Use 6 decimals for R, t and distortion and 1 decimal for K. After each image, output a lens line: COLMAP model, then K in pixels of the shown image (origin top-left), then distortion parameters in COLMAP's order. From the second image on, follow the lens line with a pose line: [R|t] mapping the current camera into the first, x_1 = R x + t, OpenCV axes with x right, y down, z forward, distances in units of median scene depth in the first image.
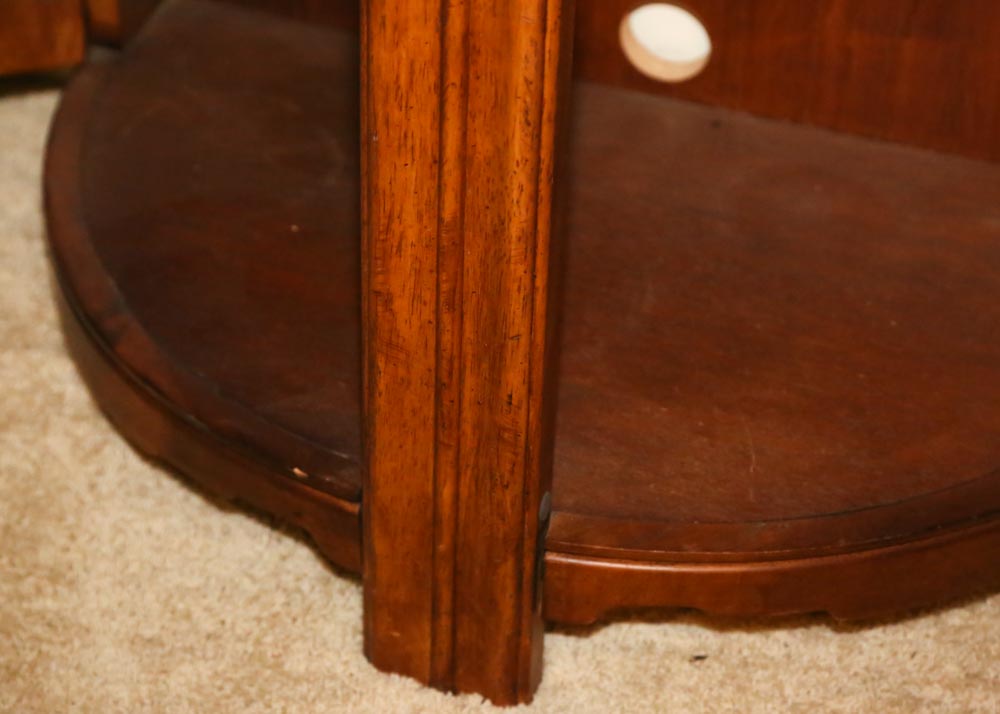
lens RADIAL K [[2936.4, 0, 519.9], [0, 2936.4, 361.2], [0, 0, 1]] dist [0.465843, 0.000000]
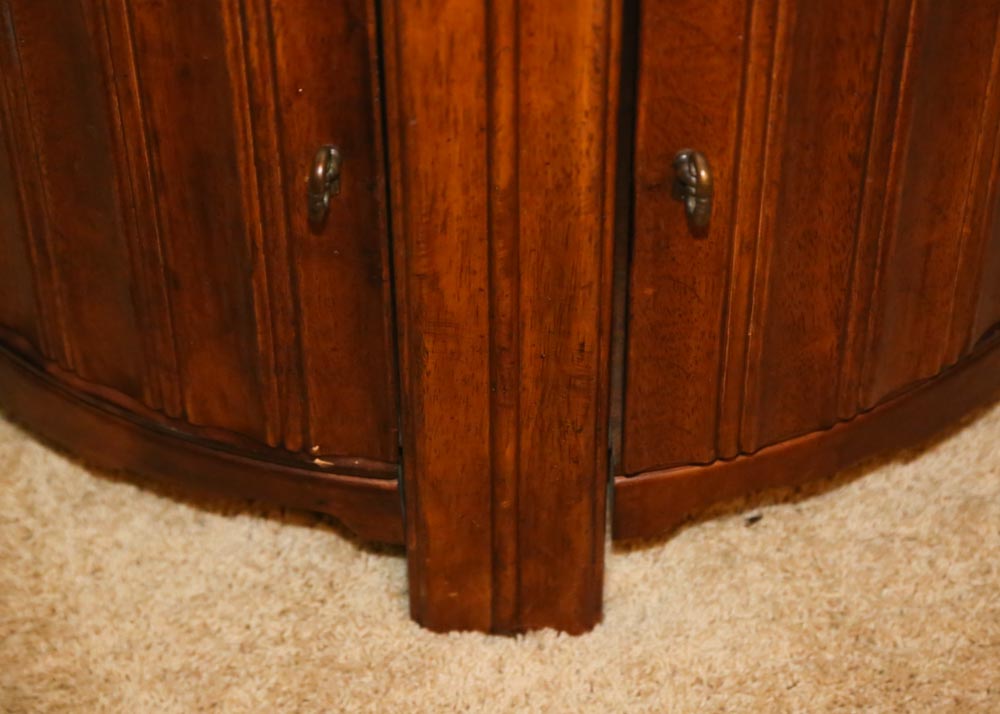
lens RADIAL K [[2936.4, 0, 507.3], [0, 2936.4, 353.5], [0, 0, 1]] dist [0.465843, 0.000000]
pose [[0.943539, -0.269493, 0.192636, -0.192921], [0.234487, 0.954111, 0.186248, -0.153402], [-0.233988, -0.130562, 0.963433, 0.135665]]
